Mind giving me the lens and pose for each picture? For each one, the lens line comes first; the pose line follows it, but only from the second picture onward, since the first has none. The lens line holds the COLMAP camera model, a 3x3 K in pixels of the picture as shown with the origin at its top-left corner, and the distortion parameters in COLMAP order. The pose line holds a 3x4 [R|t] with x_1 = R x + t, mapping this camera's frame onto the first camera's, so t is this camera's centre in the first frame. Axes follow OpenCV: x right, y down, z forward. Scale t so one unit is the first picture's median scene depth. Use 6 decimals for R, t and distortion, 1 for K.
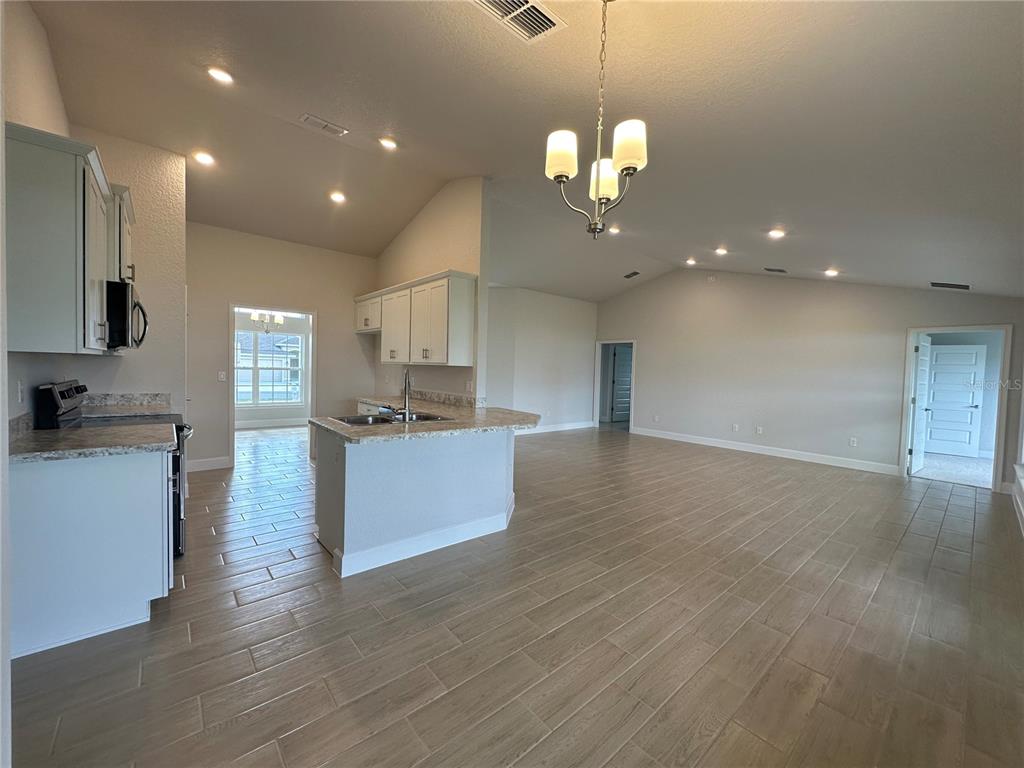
lens RADIAL K [[404.5, 0, 508.7], [0, 404.5, 382.7], [0, 0, 1]] dist [0.007263, -0.000364]
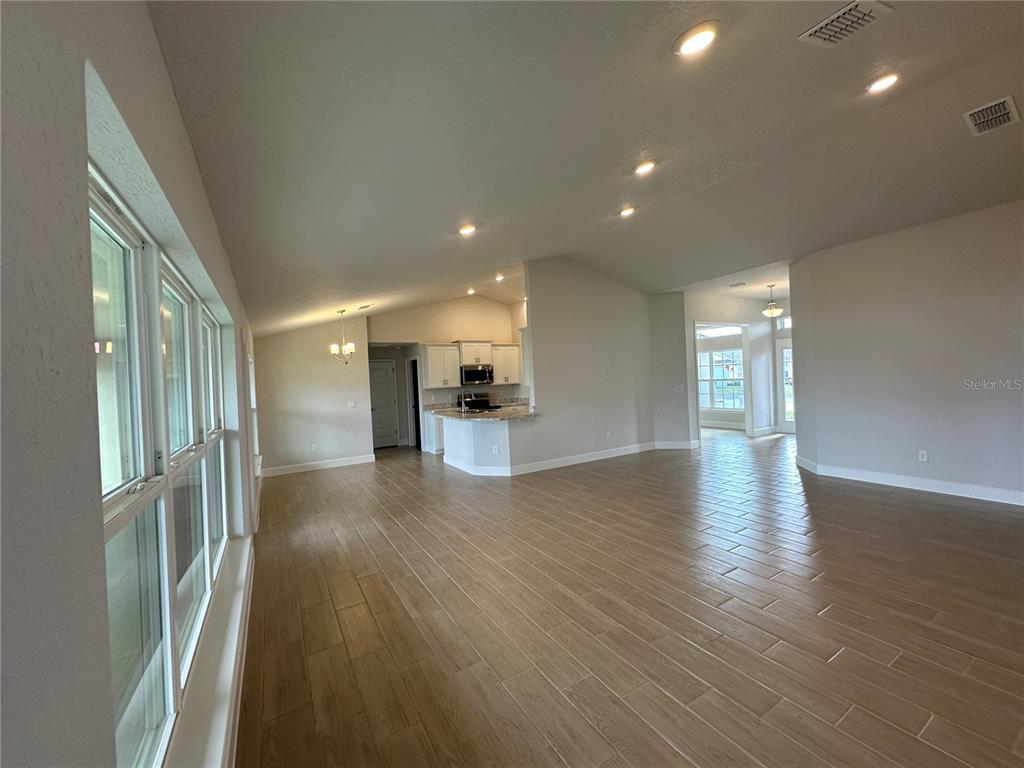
lens RADIAL K [[404.5, 0, 508.0], [0, 404.5, 383.4], [0, 0, 1]] dist [0.007263, -0.000364]
pose [[-0.179391, -0.012147, -0.983703, 1.829359], [0.007564, 0.999877, -0.013726, -0.027205], [0.983749, -0.009903, -0.179277, 1.528723]]
